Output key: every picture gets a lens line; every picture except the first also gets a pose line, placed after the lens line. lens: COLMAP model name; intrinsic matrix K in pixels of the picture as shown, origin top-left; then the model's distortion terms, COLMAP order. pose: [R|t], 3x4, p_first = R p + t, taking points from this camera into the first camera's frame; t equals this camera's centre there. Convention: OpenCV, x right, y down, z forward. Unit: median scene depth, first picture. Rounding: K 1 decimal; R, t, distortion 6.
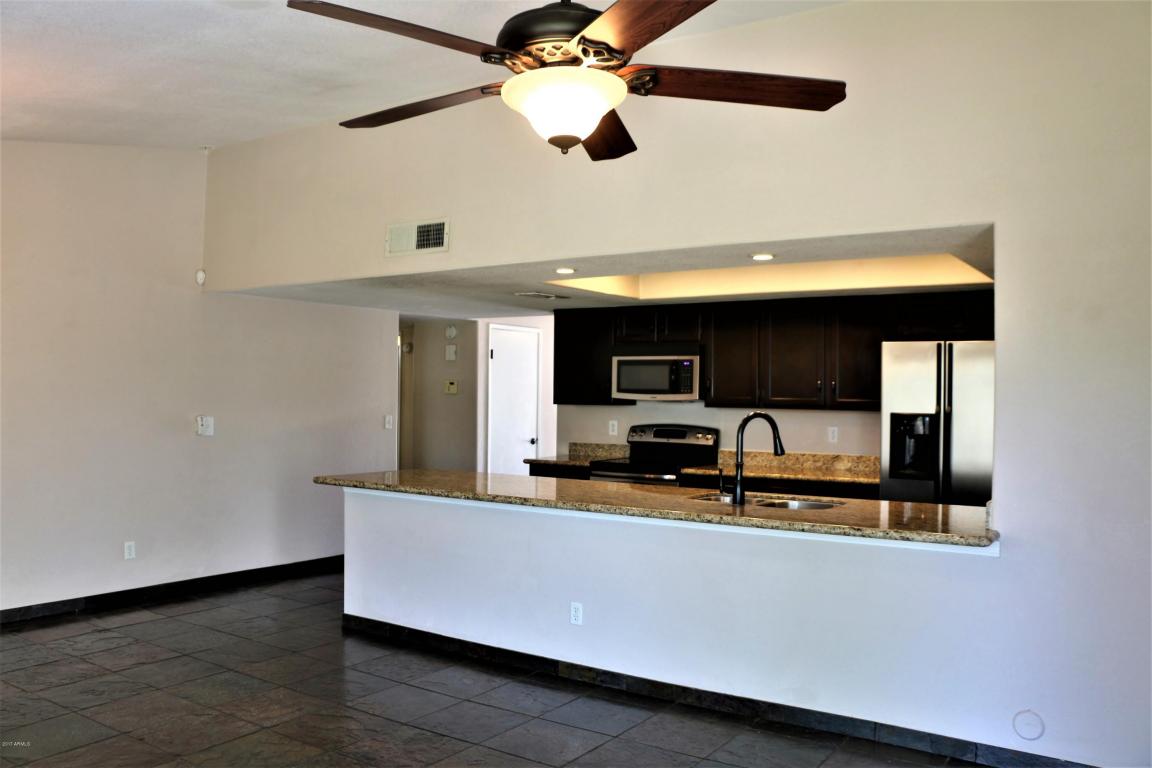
lens RADIAL K [[942.8, 0, 576.5], [0, 942.8, 385.9], [0, 0, 1]] dist [-0.177906, 0.149211]
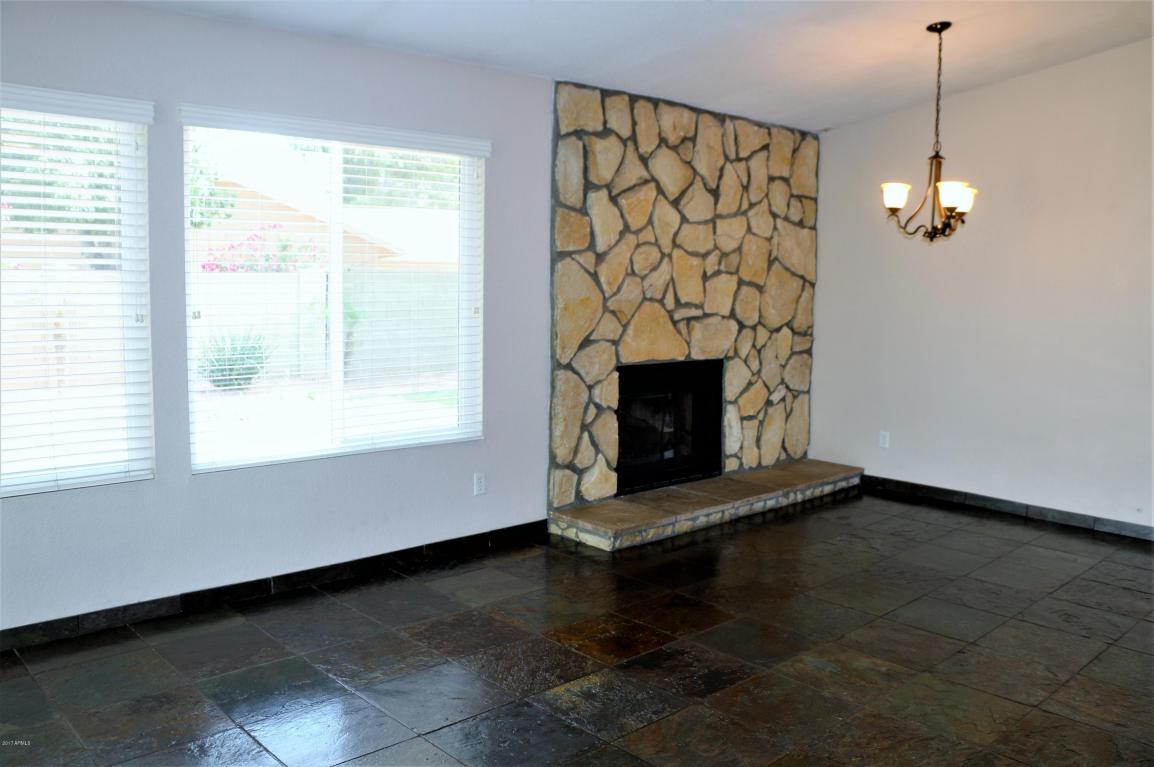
lens RADIAL K [[944.5, 0, 576.2], [0, 944.5, 383.0], [0, 0, 1]] dist [-0.177906, 0.149211]
pose [[-0.228169, 0.095879, -0.968889, 0.479119], [-0.014415, 0.994698, 0.101828, 0.013913], [0.973515, 0.037201, -0.225577, 0.741831]]
